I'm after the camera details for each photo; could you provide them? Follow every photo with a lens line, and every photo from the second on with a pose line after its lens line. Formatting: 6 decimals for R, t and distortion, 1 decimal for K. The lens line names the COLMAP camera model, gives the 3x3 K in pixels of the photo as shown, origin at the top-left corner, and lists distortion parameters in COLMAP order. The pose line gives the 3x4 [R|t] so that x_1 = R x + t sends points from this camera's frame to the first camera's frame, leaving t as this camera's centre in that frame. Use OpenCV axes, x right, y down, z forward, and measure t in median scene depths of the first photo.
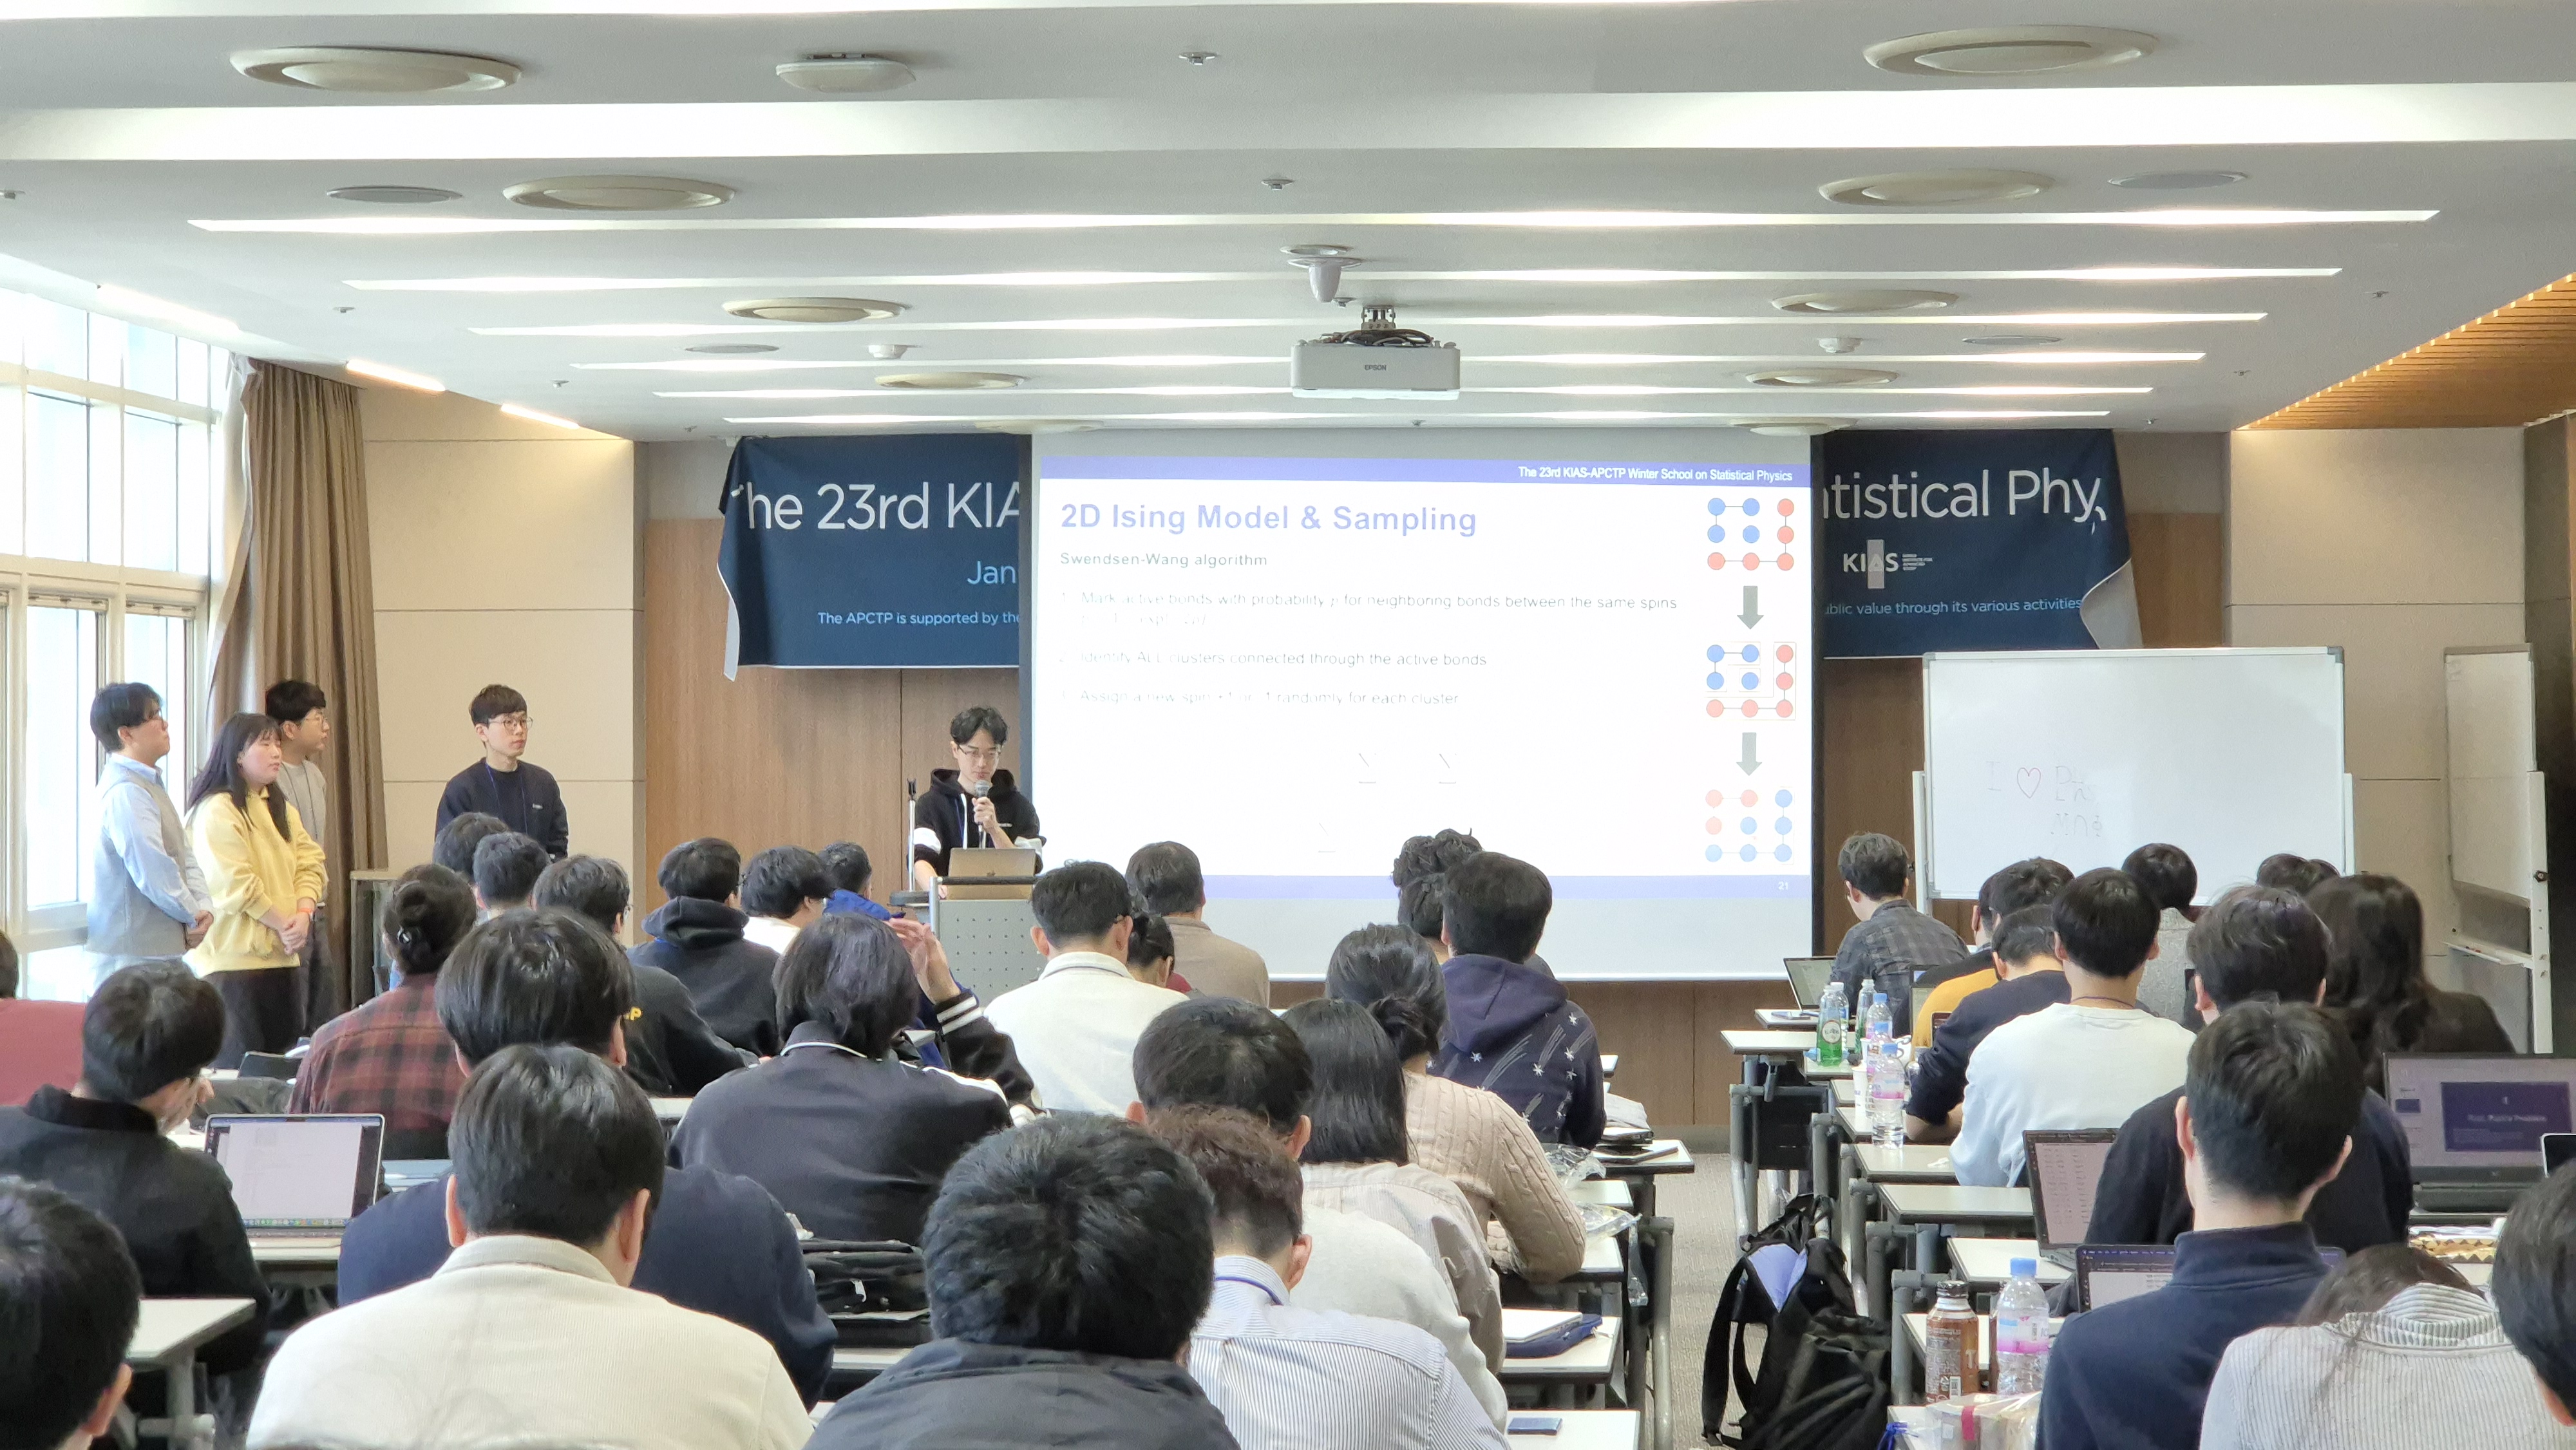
lens RADIAL K [[5132.3, 0, 1320.5], [0, 5132.3, 718.3], [0, 0, 1]] dist [-0.878014, 12.566526]
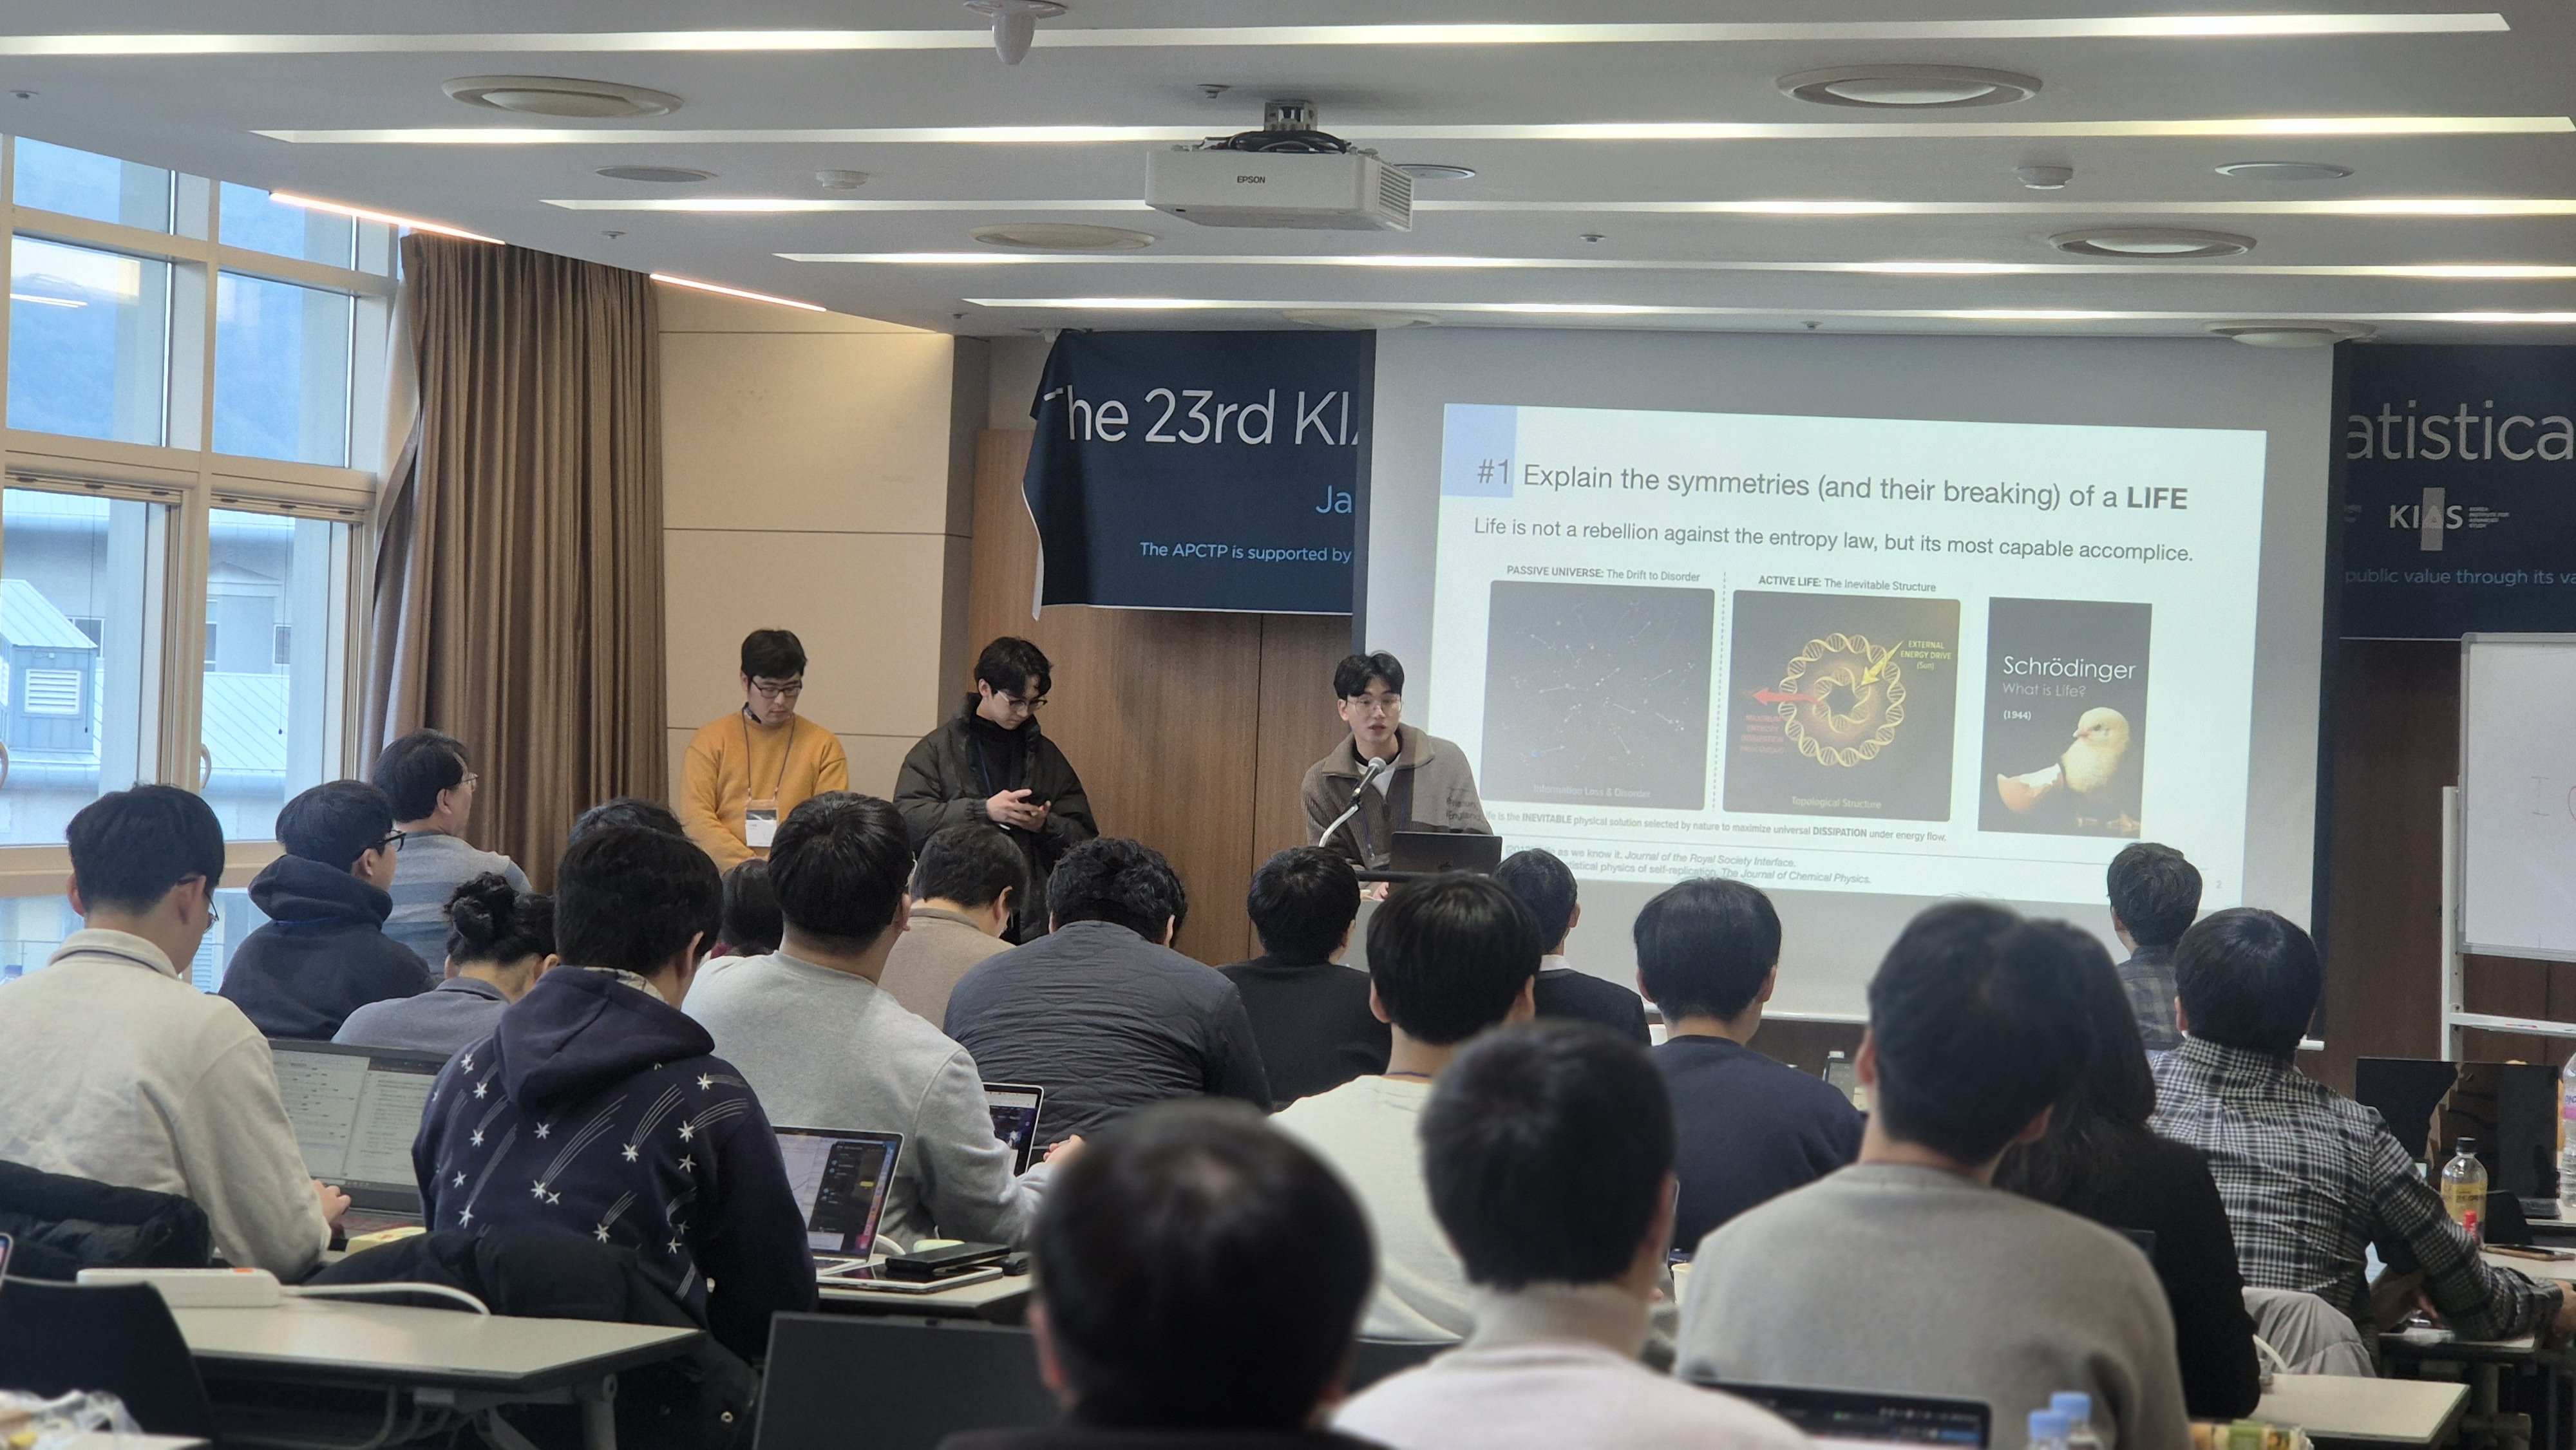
lens RADIAL K [[4991.6, 0, 1363.0], [0, 4991.6, 788.7], [0, 0, 1]] dist [-0.431005, 4.580909]
pose [[0.960337, 0.041049, -0.275805, 0.162569], [-0.038247, 0.999148, 0.015532, 0.005348], [0.276207, -0.004367, 0.961088, 0.230687]]
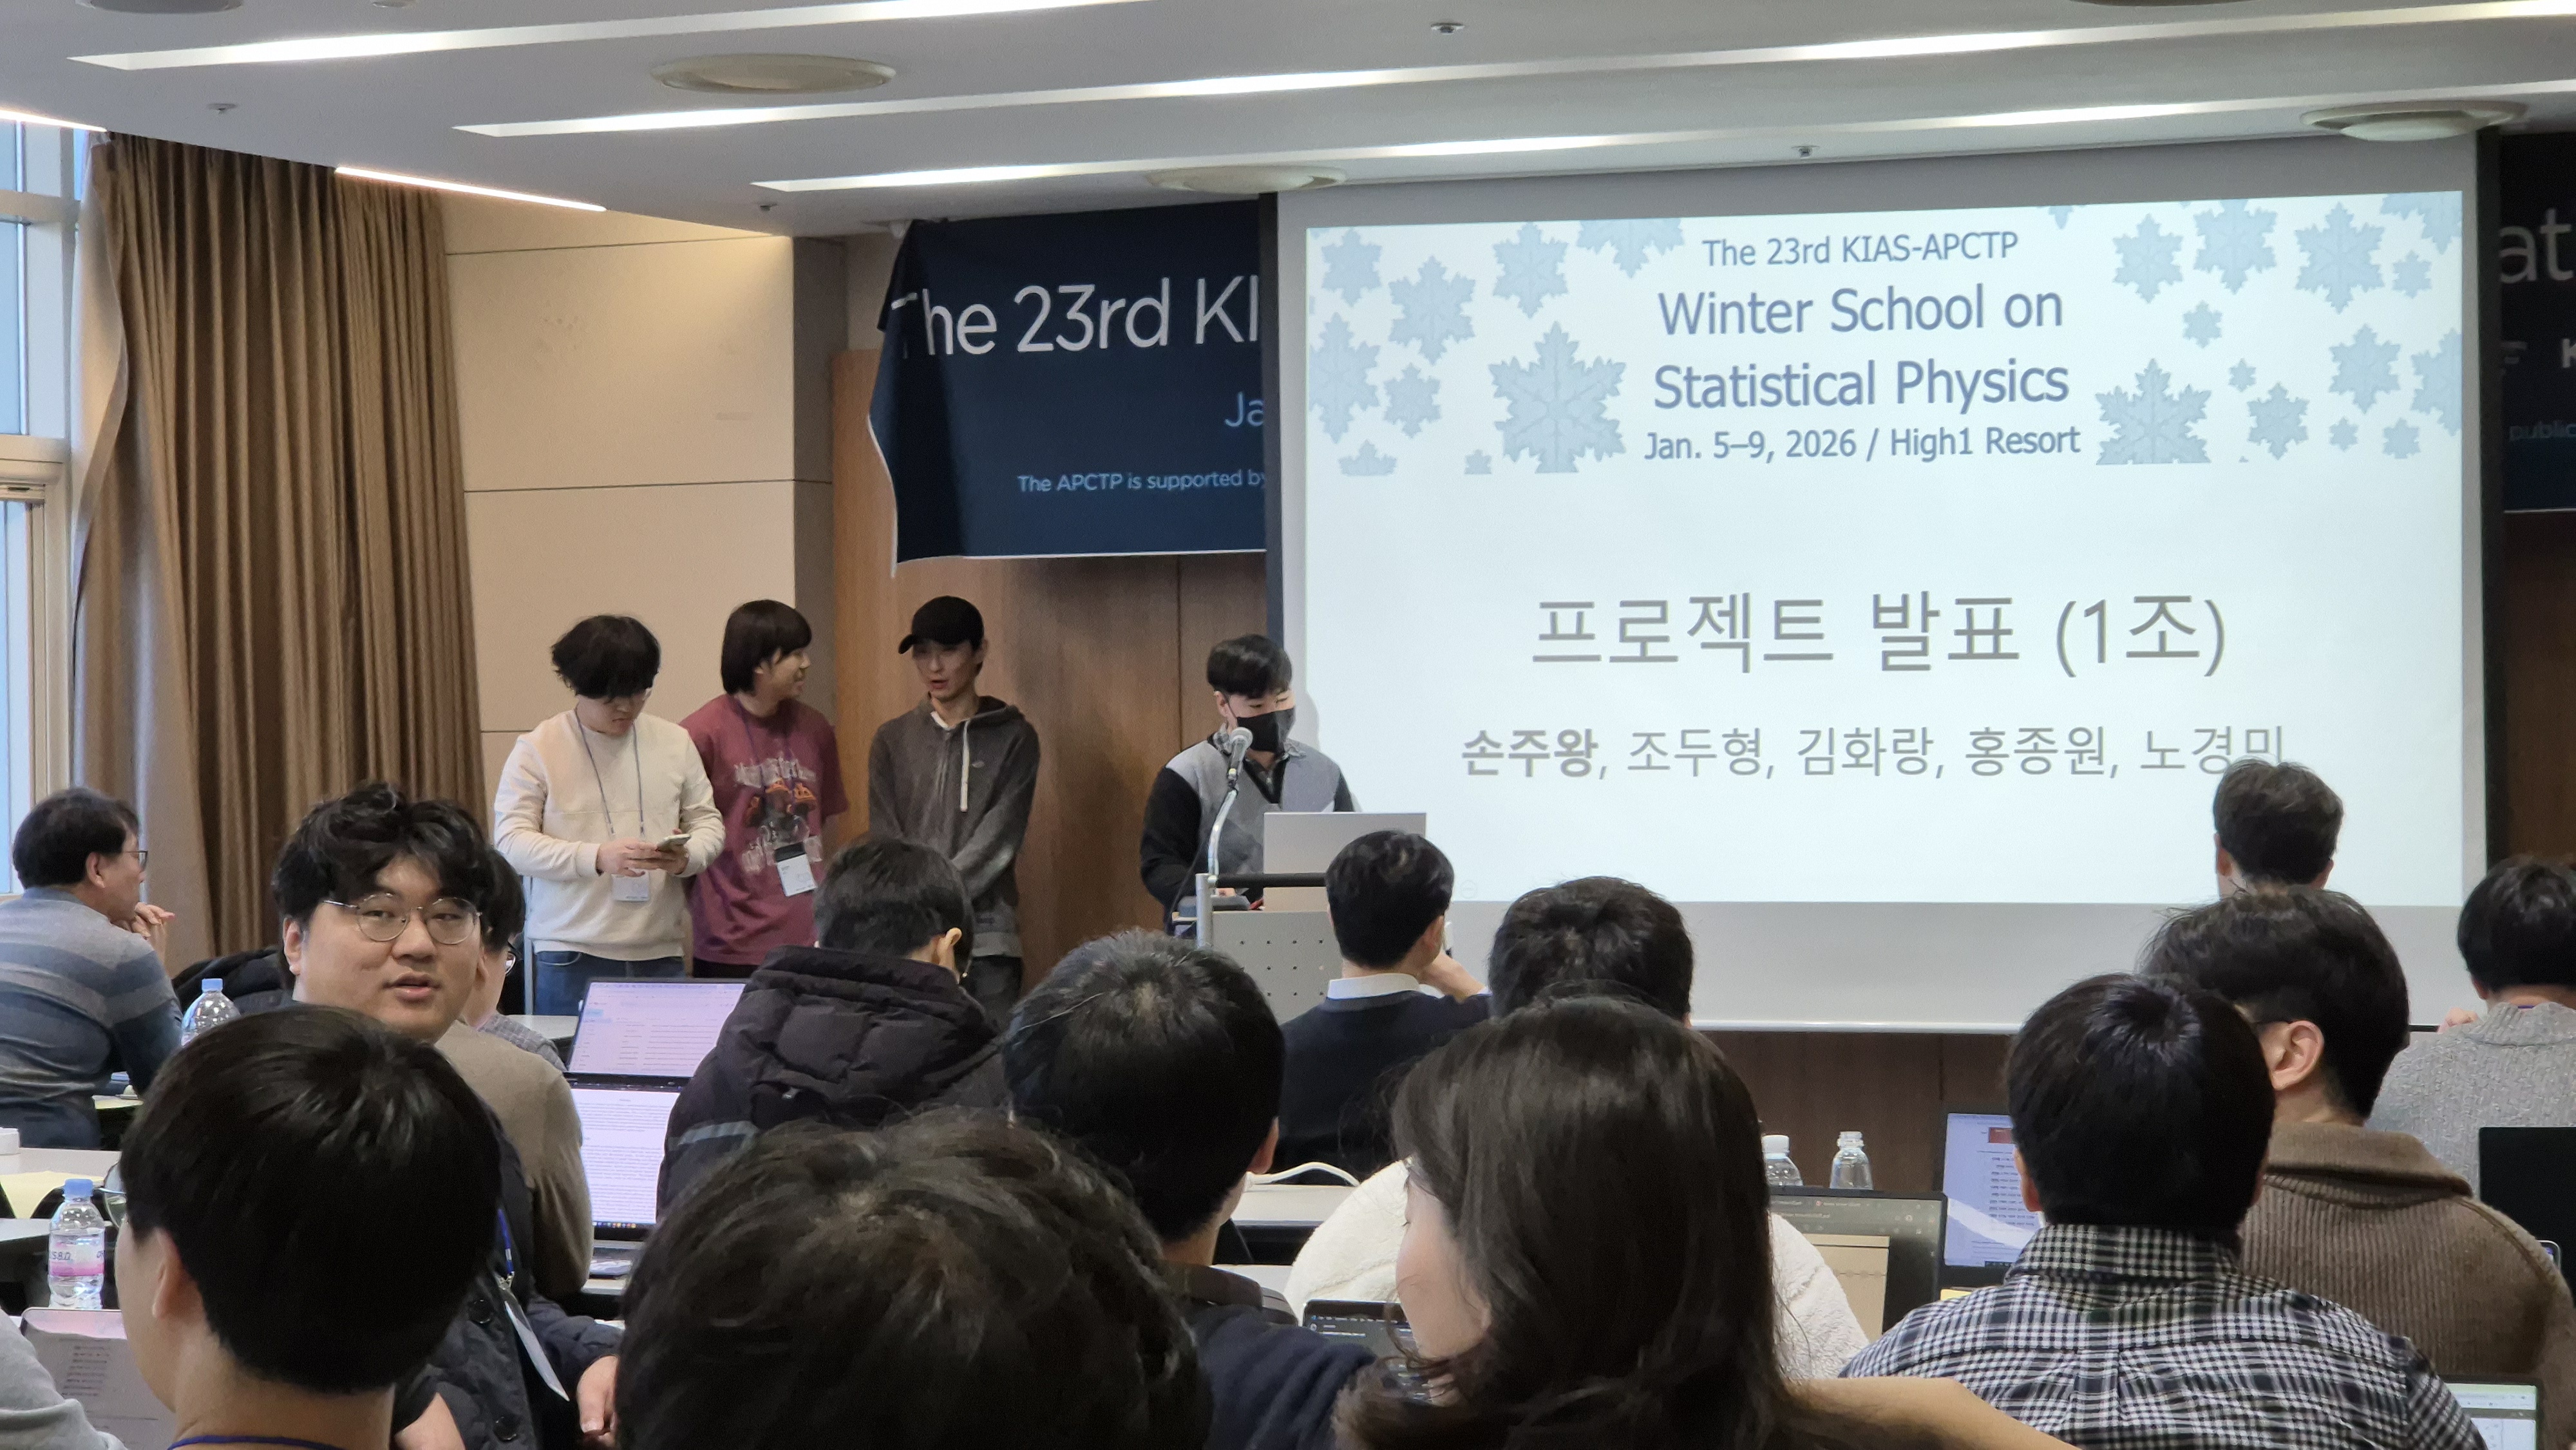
lens RADIAL K [[4883.0, 0, 1346.2], [0, 4883.0, 720.1], [0, 0, 1]] dist [-0.401241, 3.572313]
pose [[0.942780, -0.008452, -0.333307, 0.158428], [0.012814, 0.999859, 0.010890, 0.005164], [0.333168, -0.014537, 0.942755, 0.406842]]
